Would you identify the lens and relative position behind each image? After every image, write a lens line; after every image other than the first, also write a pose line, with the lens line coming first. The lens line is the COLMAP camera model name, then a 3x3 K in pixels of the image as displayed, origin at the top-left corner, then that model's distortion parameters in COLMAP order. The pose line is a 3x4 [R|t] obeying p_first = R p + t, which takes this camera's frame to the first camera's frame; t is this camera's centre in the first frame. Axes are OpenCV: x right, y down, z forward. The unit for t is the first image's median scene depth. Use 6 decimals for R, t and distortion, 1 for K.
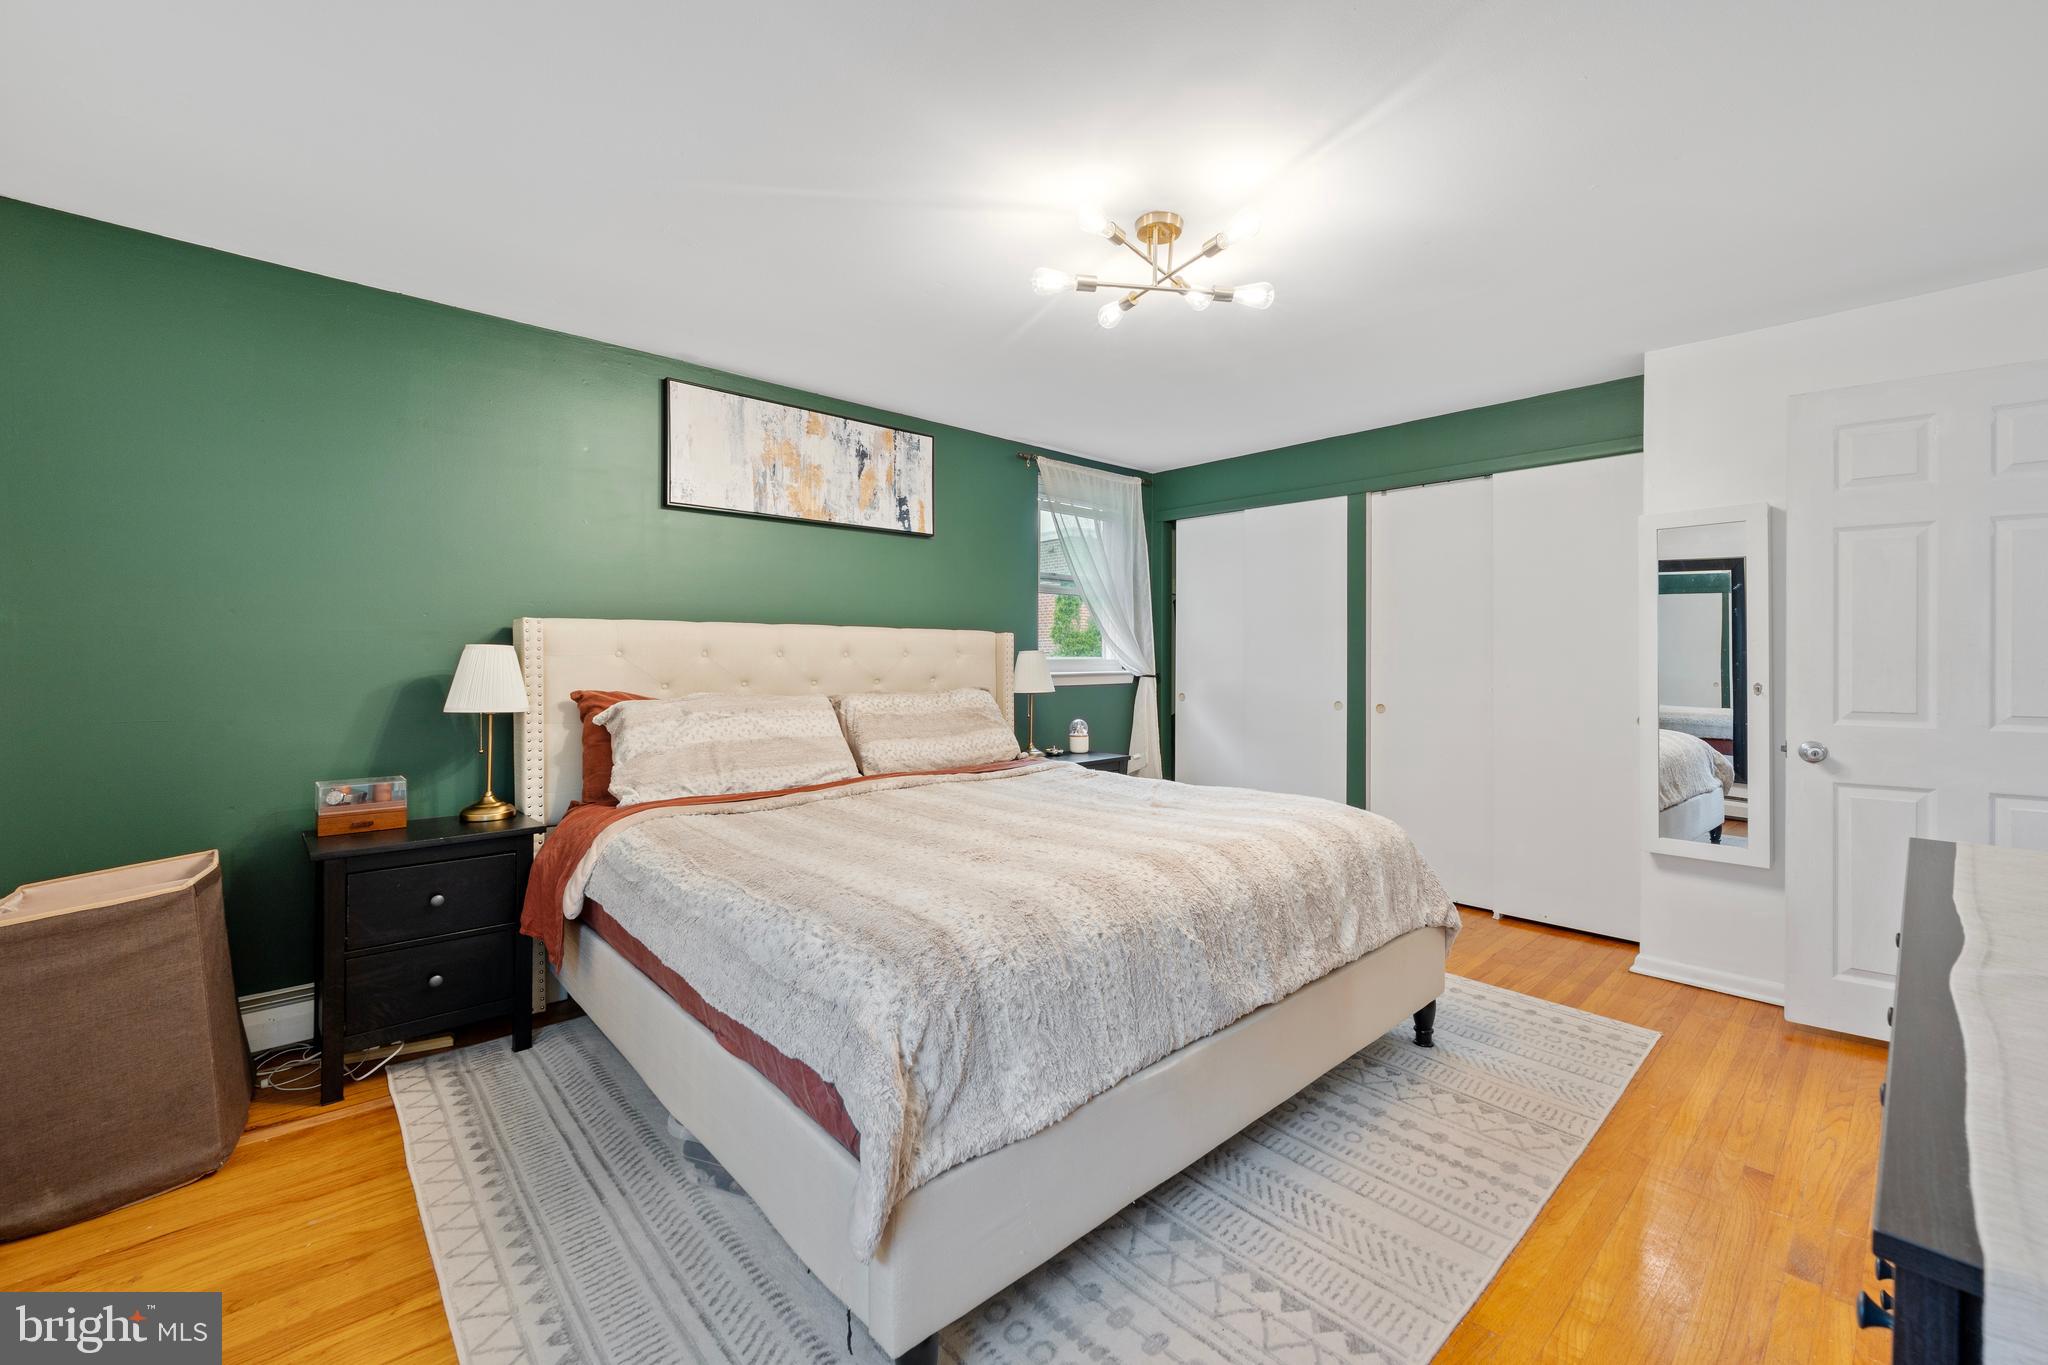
lens RADIAL K [[826.1, 0, 1036.4], [0, 826.1, 663.1], [0, 0, 1]] dist [0.000259, 0.000284]
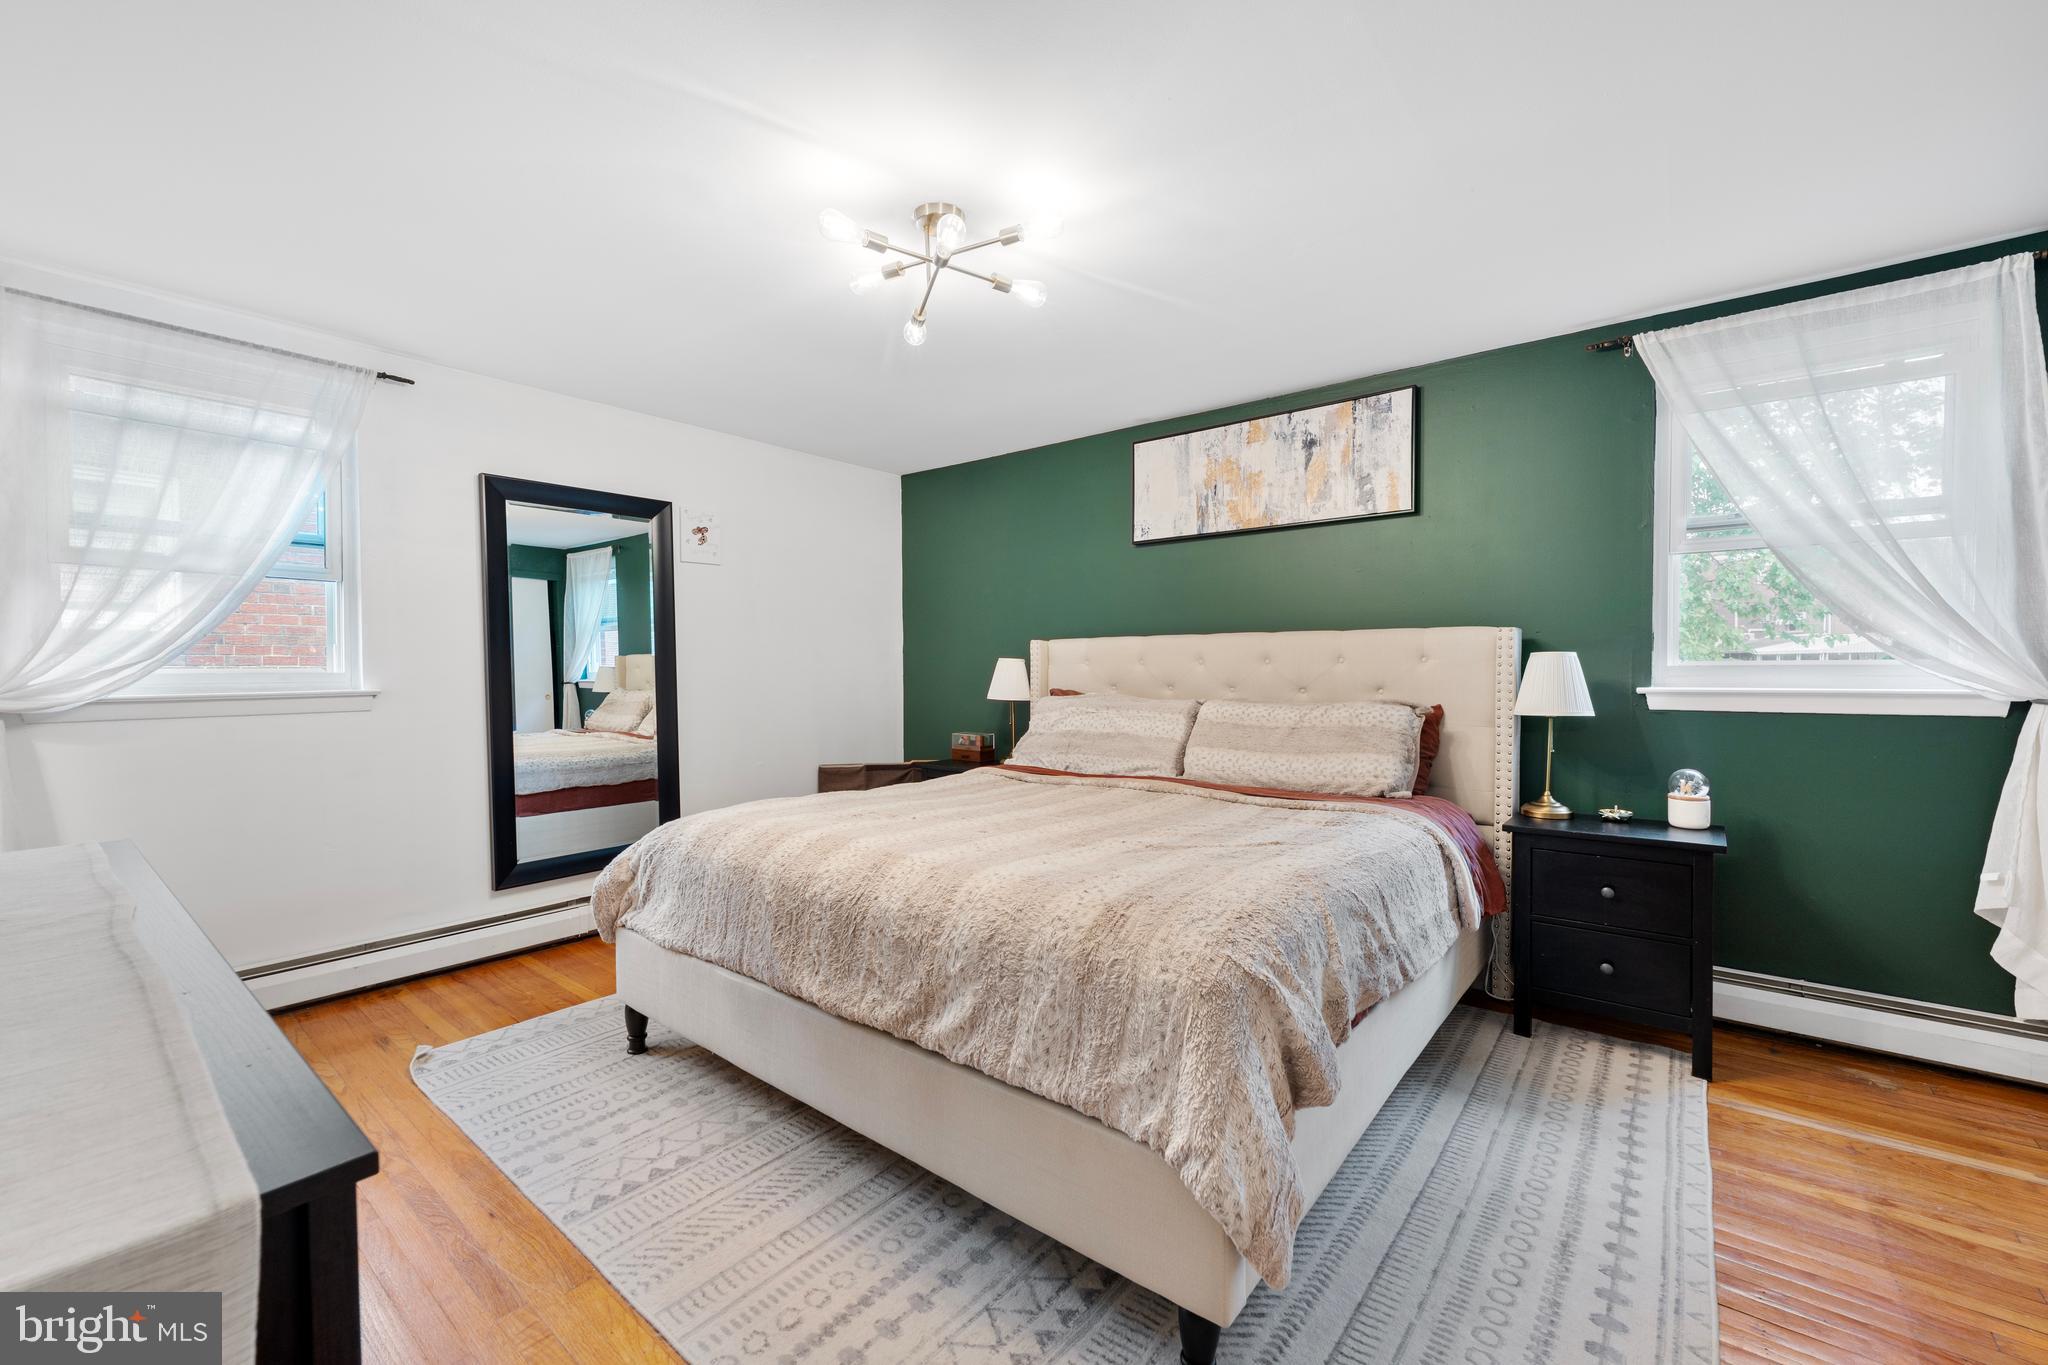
lens RADIAL K [[826.1, 0, 1035.3], [0, 826.1, 688.6], [0, 0, 1]] dist [0.000259, 0.000284]
pose [[0.153480, 0.022724, -0.987890, 0.707461], [-0.003023, 0.999742, 0.022527, 0.000591], [0.988147, -0.000471, 0.153509, 0.596883]]
